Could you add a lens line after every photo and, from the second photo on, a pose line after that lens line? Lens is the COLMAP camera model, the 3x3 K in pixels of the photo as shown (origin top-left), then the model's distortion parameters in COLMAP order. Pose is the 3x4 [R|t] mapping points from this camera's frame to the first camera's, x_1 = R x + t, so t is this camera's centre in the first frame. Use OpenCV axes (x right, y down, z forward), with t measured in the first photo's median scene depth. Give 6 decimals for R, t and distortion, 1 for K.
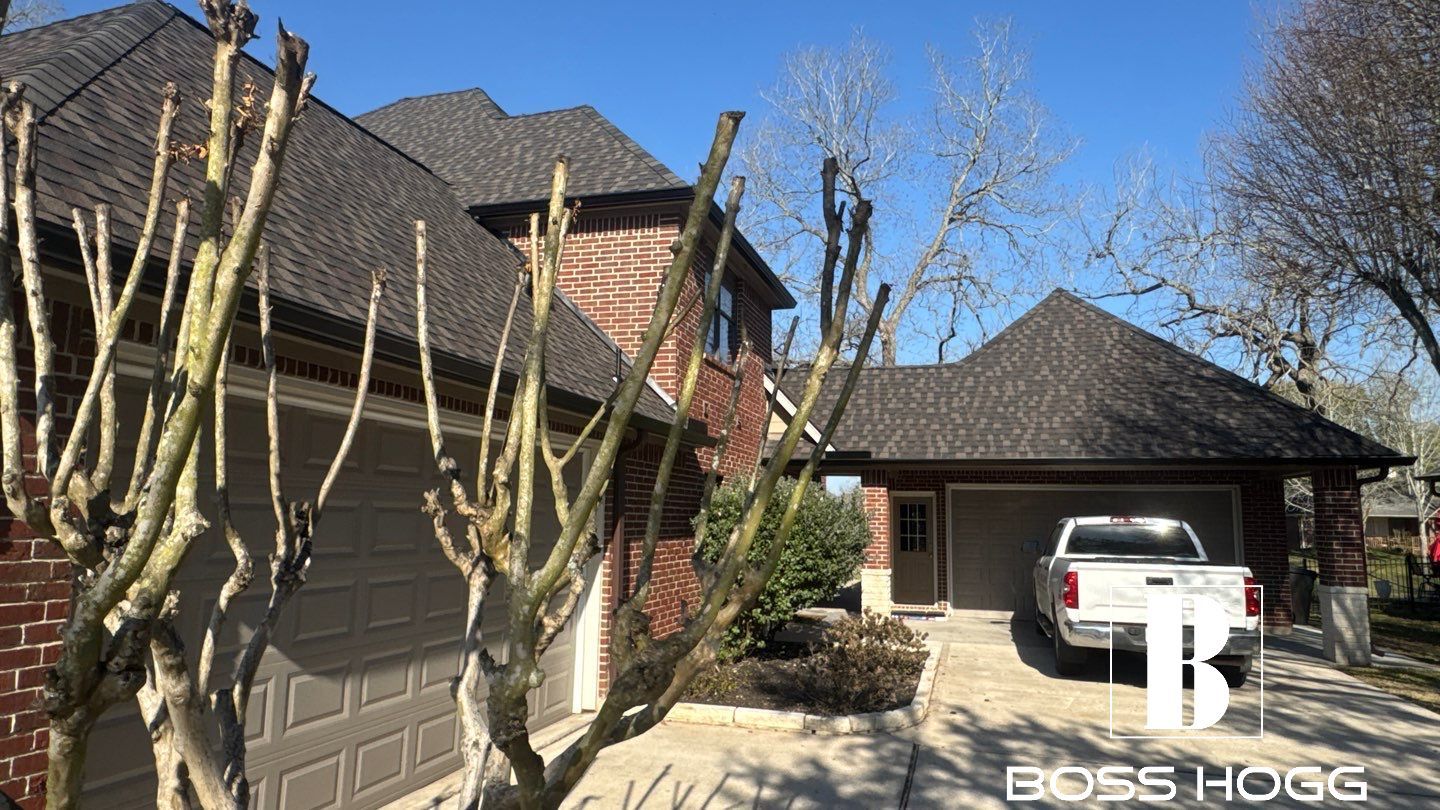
lens RADIAL K [[862.0, 0, 702.0], [0, 862.0, 402.8], [0, 0, 1]] dist [0.000944, 0.004484]
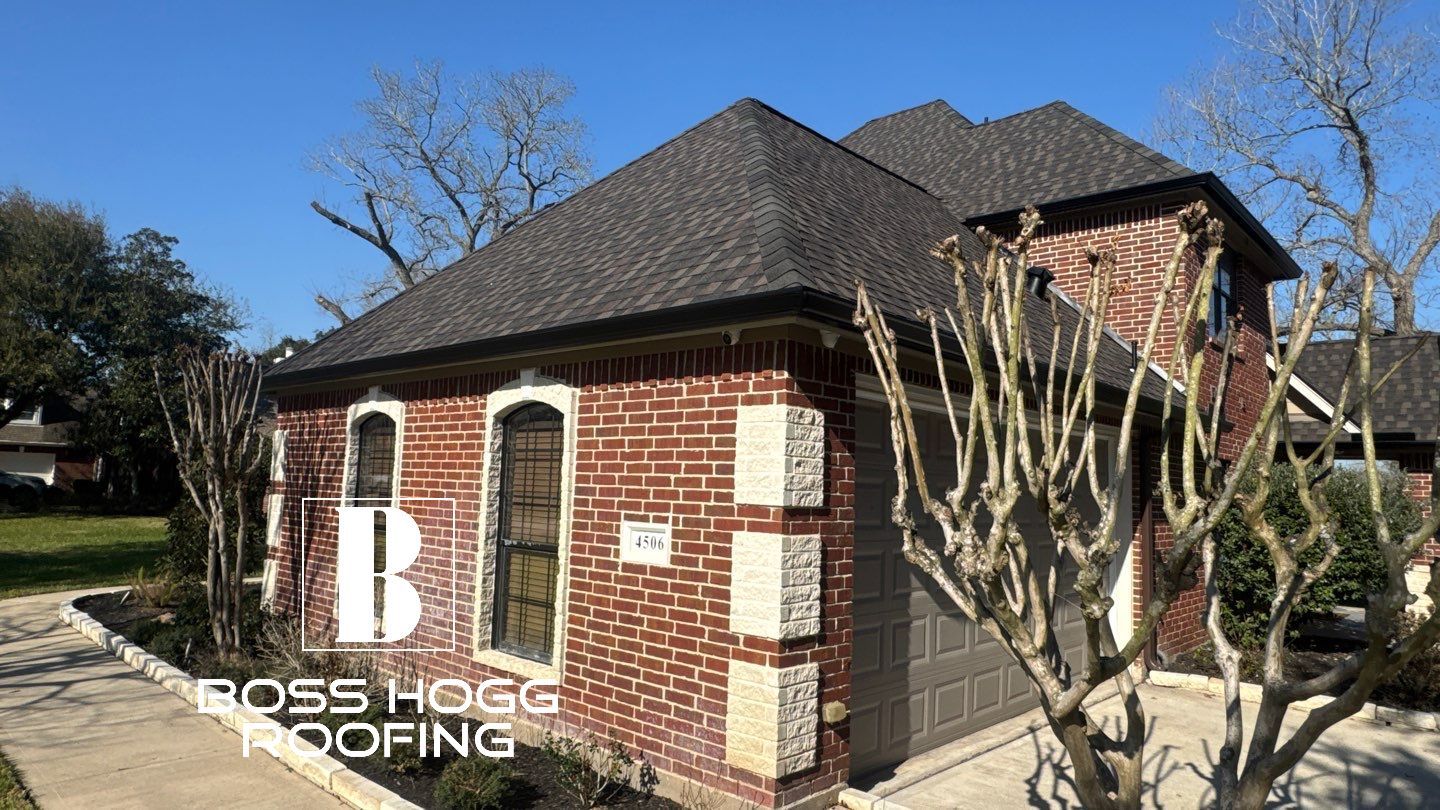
lens RADIAL K [[862.0, 0, 702.0], [0, 862.0, 402.8], [0, 0, 1]] dist [0.000944, 0.004484]
pose [[0.899840, -0.027838, -0.435330, -0.099178], [0.037814, 0.999183, 0.014267, -0.019547], [0.434577, -0.029299, 0.900158, -0.157477]]
